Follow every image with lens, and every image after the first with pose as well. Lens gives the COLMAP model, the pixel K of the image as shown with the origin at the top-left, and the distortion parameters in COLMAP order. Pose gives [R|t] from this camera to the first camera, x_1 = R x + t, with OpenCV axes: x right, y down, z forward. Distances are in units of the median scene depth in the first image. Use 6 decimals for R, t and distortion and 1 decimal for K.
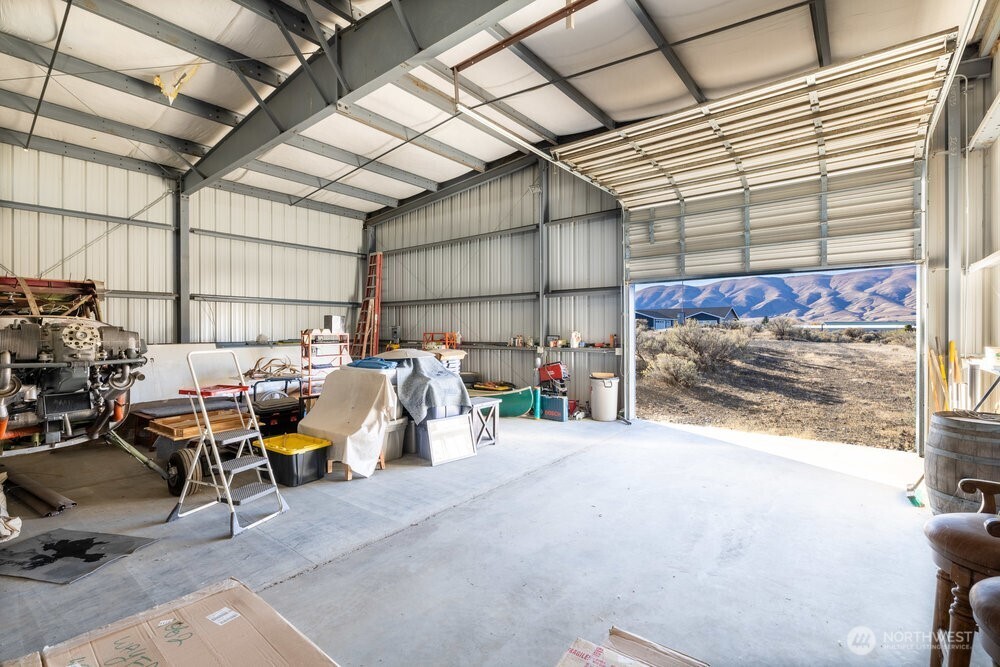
lens RADIAL K [[440.3, 0, 501.3], [0, 440.3, 330.5], [0, 0, 1]] dist [-0.001884, -0.000191]
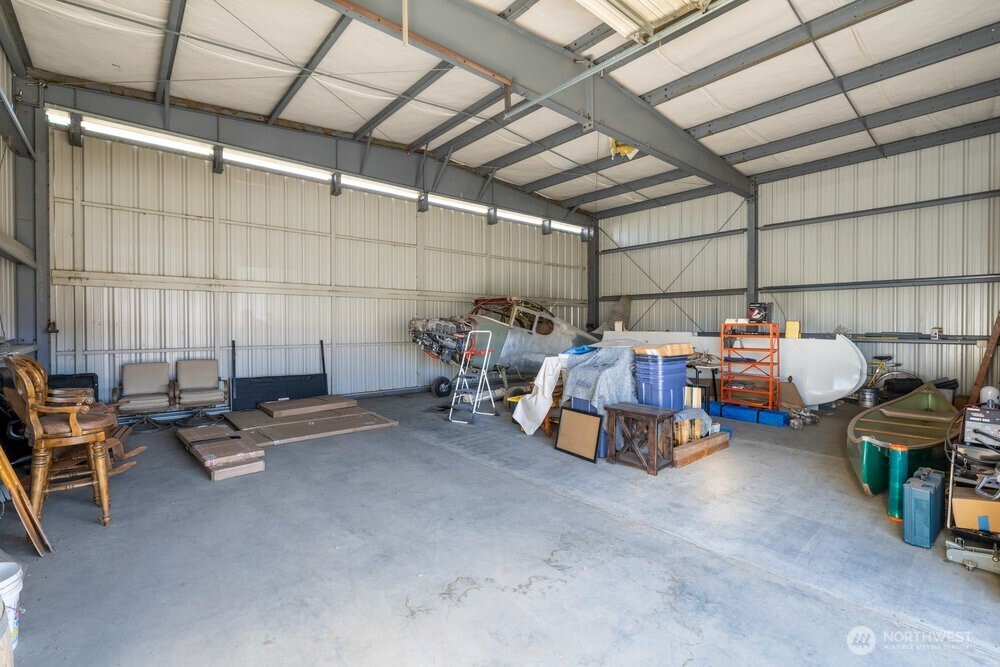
lens RADIAL K [[440.3, 0, 500.2], [0, 440.3, 328.1], [0, 0, 1]] dist [-0.001884, -0.000191]
pose [[-0.179958, 0.015921, -0.983545, 0.937574], [0.002550, 0.999873, 0.015718, 0.000402], [0.983671, 0.000321, -0.179976, 1.103225]]
